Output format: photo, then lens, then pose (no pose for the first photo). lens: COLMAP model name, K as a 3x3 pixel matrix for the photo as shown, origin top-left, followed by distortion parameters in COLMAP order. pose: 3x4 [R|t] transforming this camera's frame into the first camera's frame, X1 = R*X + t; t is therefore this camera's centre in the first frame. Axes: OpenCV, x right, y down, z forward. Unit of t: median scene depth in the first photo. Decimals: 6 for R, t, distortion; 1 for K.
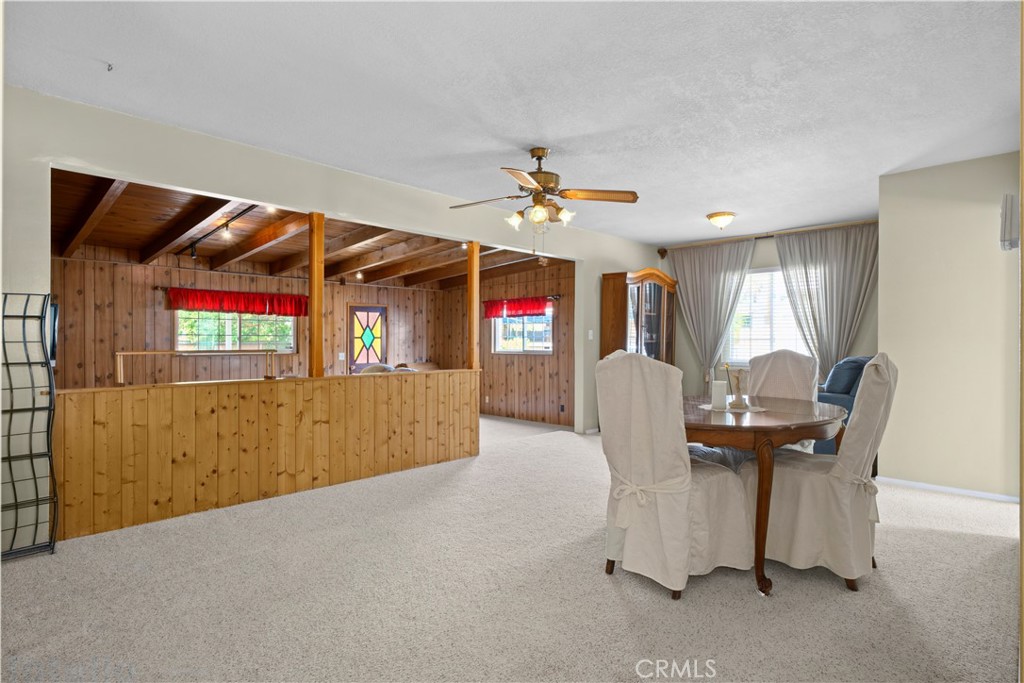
lens RADIAL K [[530.8, 0, 512.7], [0, 530.8, 338.1], [0, 0, 1]] dist [-0.004763, -0.000843]
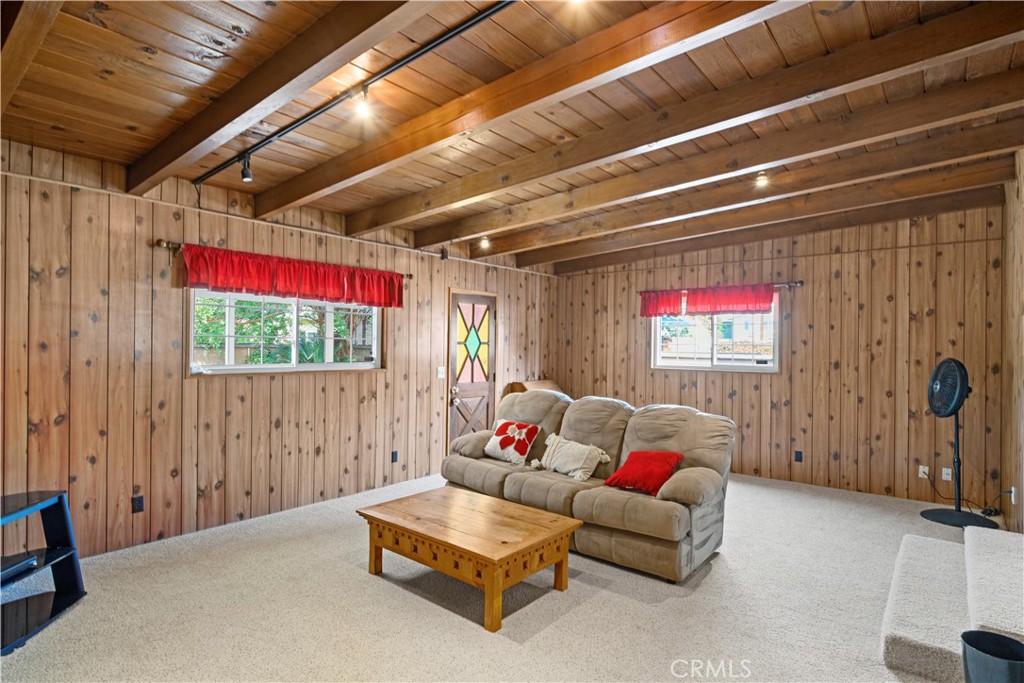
lens RADIAL K [[530.8, 0, 512.7], [0, 530.8, 338.1], [0, 0, 1]] dist [-0.004763, -0.000843]
pose [[0.995615, 0.013760, 0.092533, -0.316357], [-0.013227, 0.999892, -0.006367, -0.003782], [-0.092610, 0.005115, 0.995689, 0.385414]]
